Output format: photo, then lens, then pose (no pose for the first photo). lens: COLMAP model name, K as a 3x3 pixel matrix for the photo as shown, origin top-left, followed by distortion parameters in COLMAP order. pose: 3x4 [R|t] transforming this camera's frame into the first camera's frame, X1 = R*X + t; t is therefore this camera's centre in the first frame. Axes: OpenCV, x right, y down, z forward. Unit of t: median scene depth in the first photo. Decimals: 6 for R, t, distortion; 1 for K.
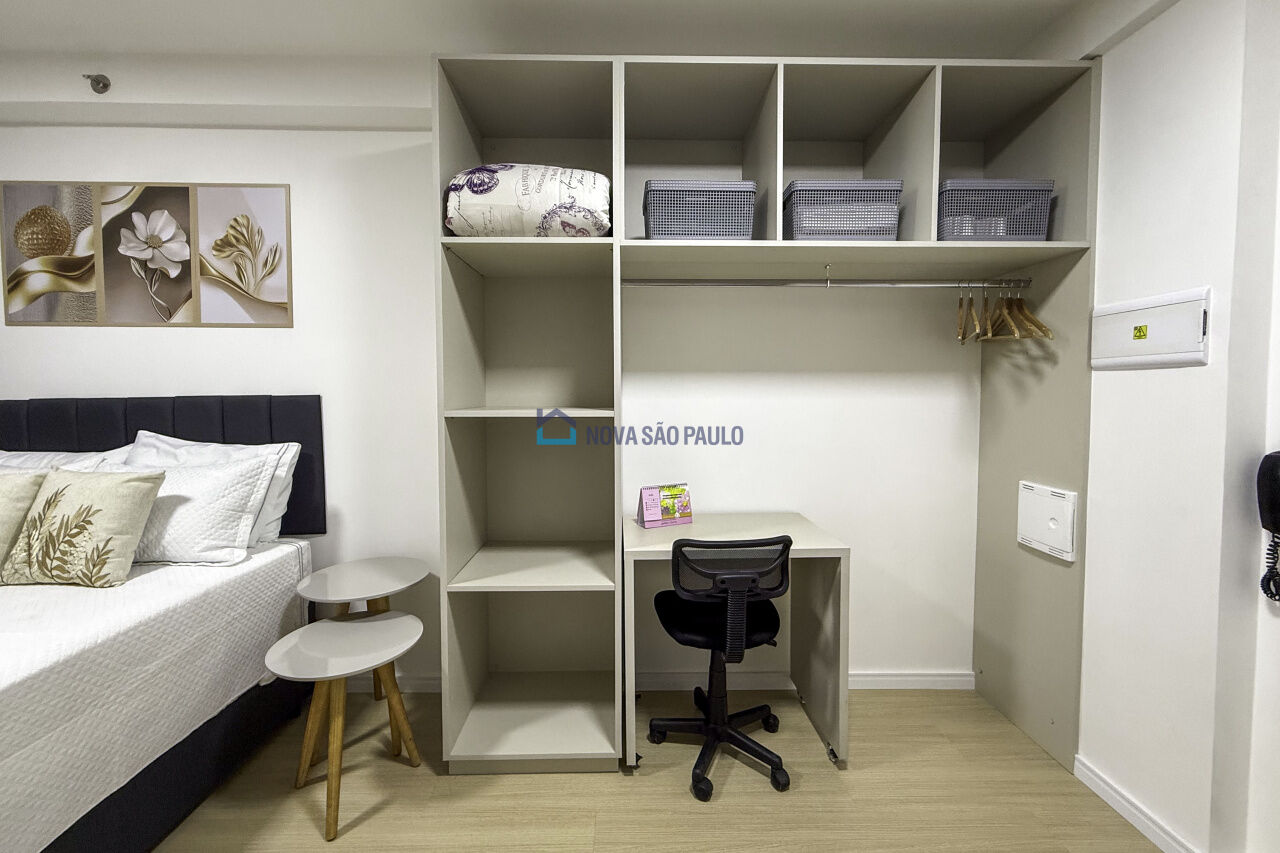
lens RADIAL K [[512.5, 0, 633.3], [0, 512.5, 410.0], [0, 0, 1]] dist [-0.000634, 0.000043]
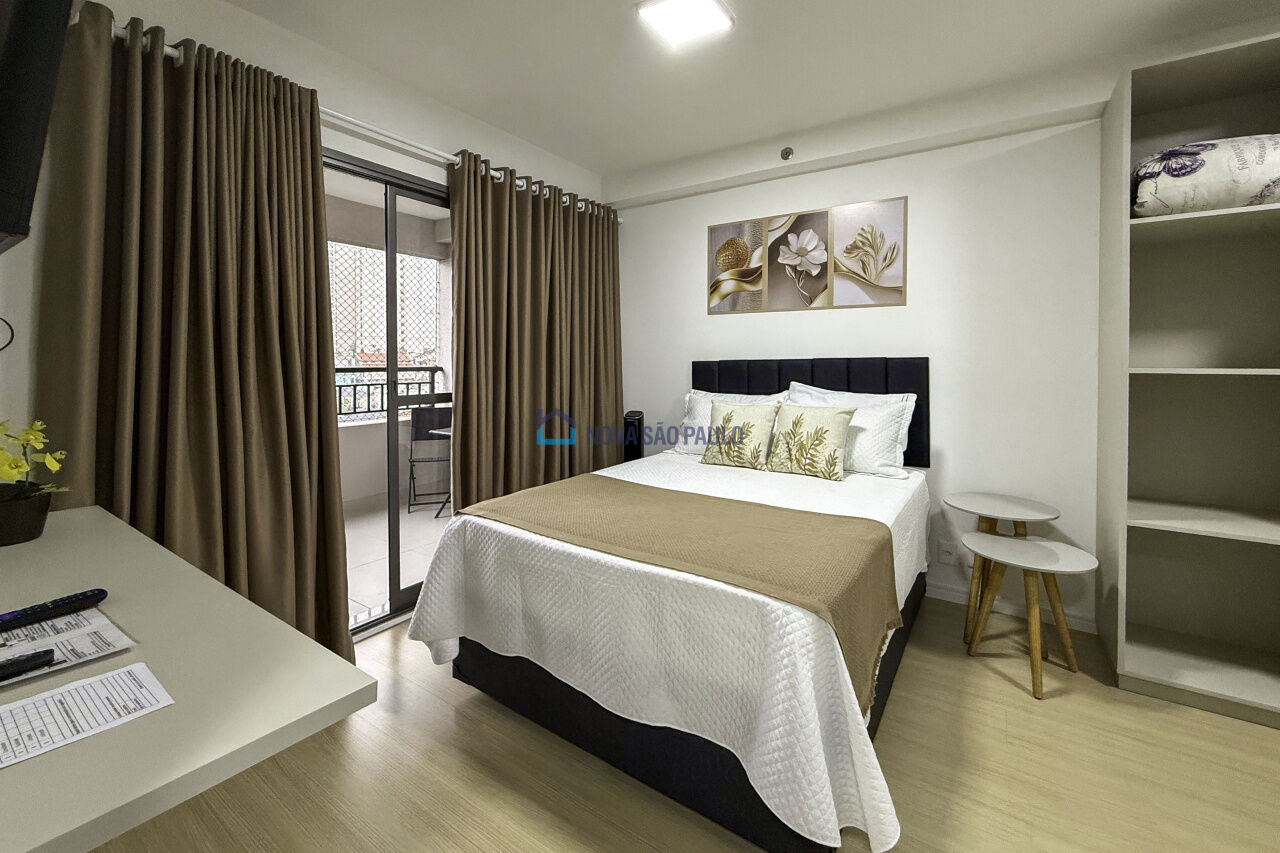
lens RADIAL K [[519.7, 0, 639.1], [0, 519.7, 369.6], [0, 0, 1]] dist [0.001303, 0.000108]
pose [[0.820658, 0.010820, -0.571317, -0.471577], [-0.022883, 0.999641, -0.013939, 0.035978], [0.570961, 0.024512, 0.820611, -0.467700]]
